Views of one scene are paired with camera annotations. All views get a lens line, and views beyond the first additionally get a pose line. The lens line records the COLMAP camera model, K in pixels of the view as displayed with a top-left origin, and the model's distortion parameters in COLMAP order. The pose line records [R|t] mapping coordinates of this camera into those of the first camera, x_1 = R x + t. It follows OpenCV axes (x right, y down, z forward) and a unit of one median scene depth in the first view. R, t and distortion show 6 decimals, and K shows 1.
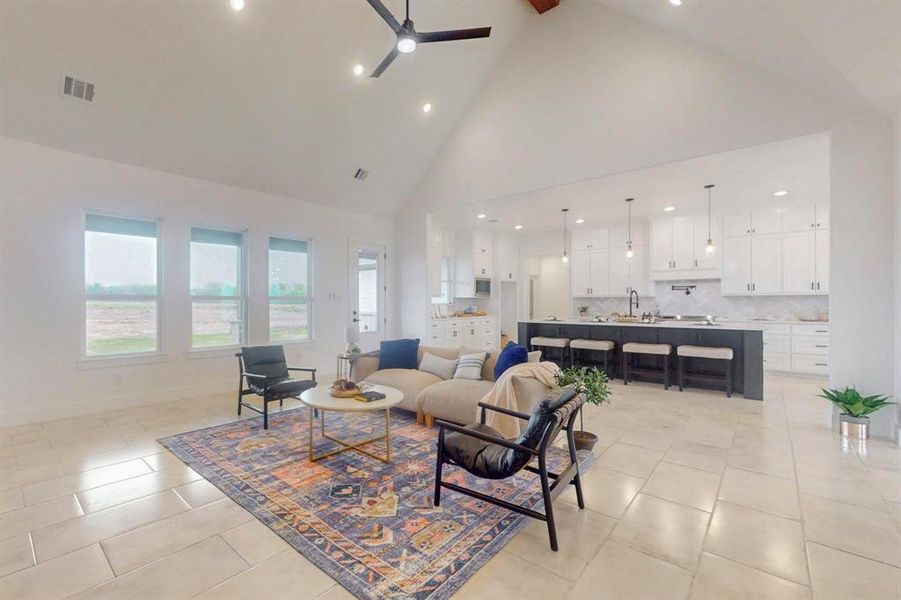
lens RADIAL K [[382.7, 0, 420.0], [0, 382.7, 299.5], [0, 0, 1]] dist [-0.000165, -0.000212]
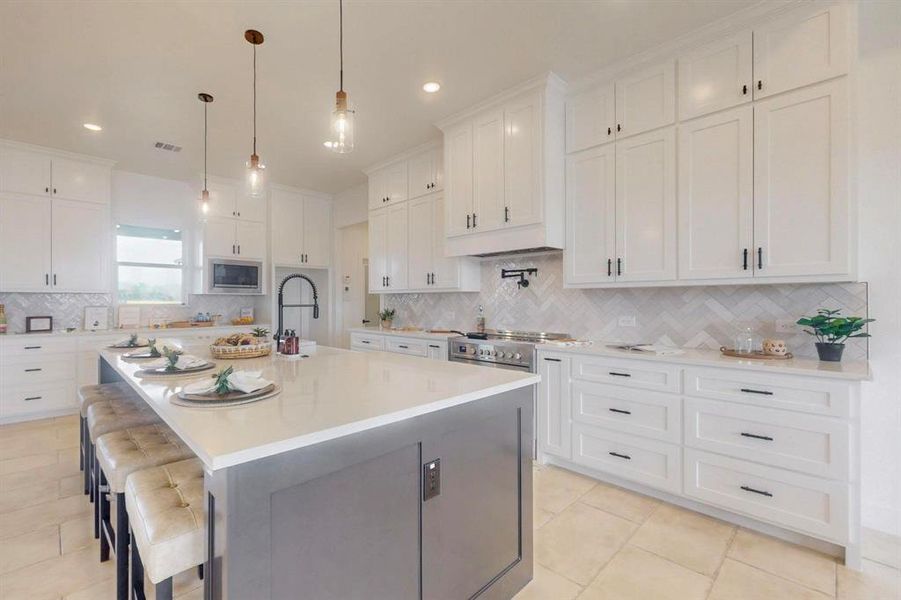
lens RADIAL K [[388.7, 0, 450.5], [0, 388.7, 300.0], [0, 0, 1]] dist [-0.000196, 0.000009]
pose [[0.999708, -0.000384, -0.024177, 0.689257], [0.000521, 0.999984, 0.005671, 0.000626], [0.024175, -0.005681, 0.999692, 0.570793]]
